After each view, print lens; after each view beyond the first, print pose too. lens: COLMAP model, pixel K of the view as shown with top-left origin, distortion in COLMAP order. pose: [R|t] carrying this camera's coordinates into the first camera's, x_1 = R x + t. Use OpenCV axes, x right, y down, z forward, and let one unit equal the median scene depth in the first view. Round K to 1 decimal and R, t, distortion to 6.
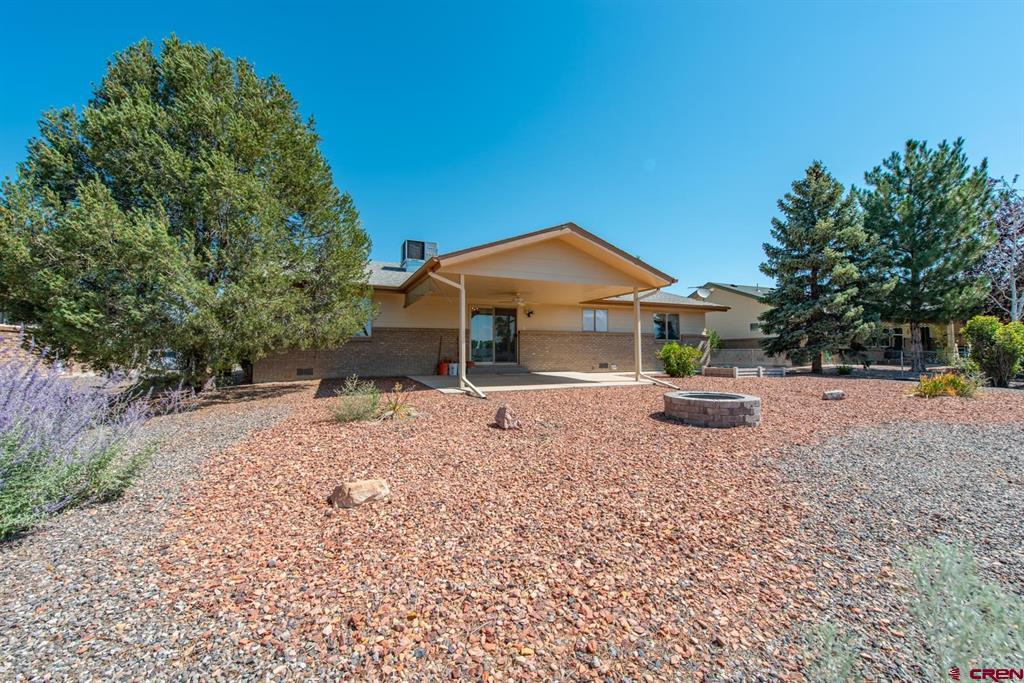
lens RADIAL K [[402.2, 0, 514.0], [0, 402.2, 344.8], [0, 0, 1]] dist [0.009591, -0.002187]
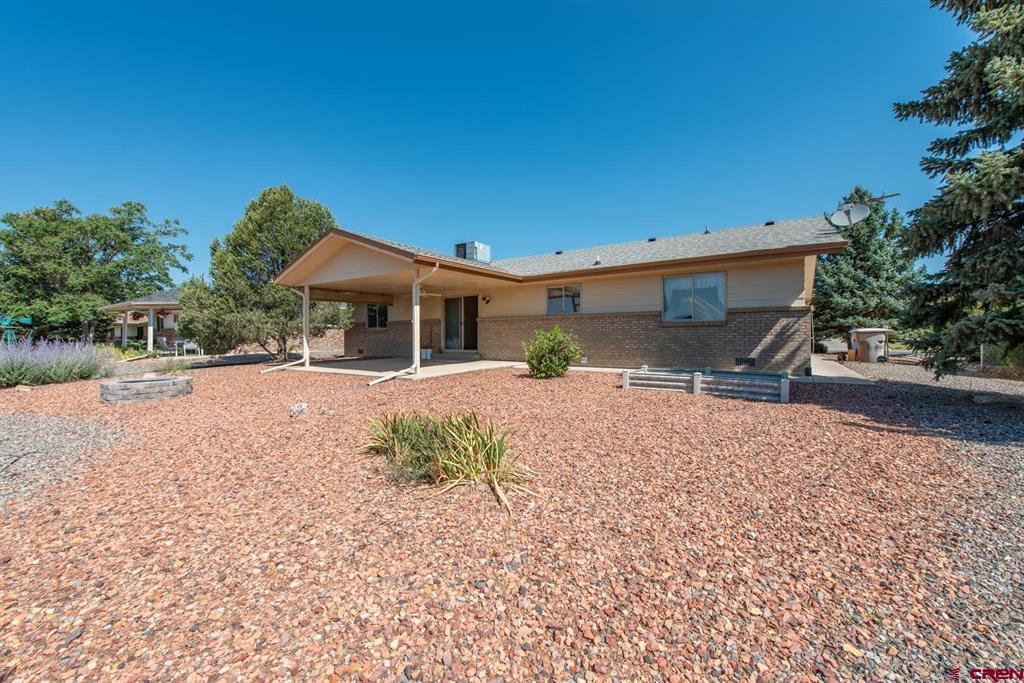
lens RADIAL K [[402.2, 0, 514.5], [0, 402.2, 338.5], [0, 0, 1]] dist [0.009591, -0.002187]
pose [[0.526474, 0.005424, -0.850174, 0.901668], [0.020427, 0.999610, 0.019026, -0.001313], [0.849946, -0.027383, 0.526158, 0.546842]]
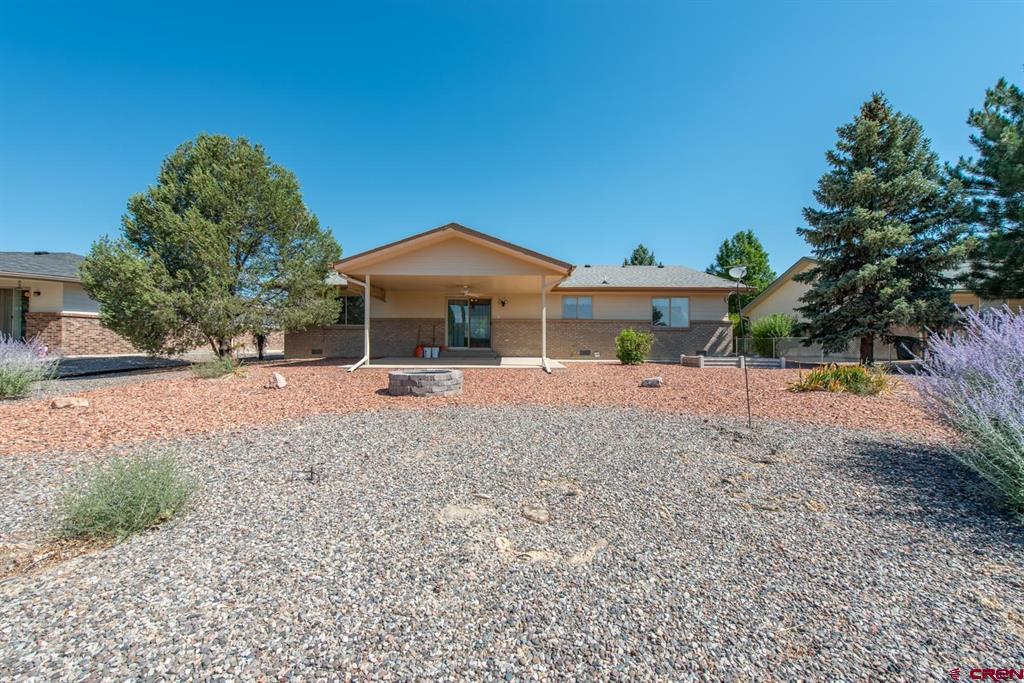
lens RADIAL K [[402.2, 0, 513.8], [0, 402.2, 341.0], [0, 0, 1]] dist [0.009591, -0.002187]
pose [[0.921428, 0.005222, -0.388513, 0.489389], [0.000500, 0.999893, 0.014624, 0.008719], [0.388548, -0.013669, 0.921327, 0.009135]]
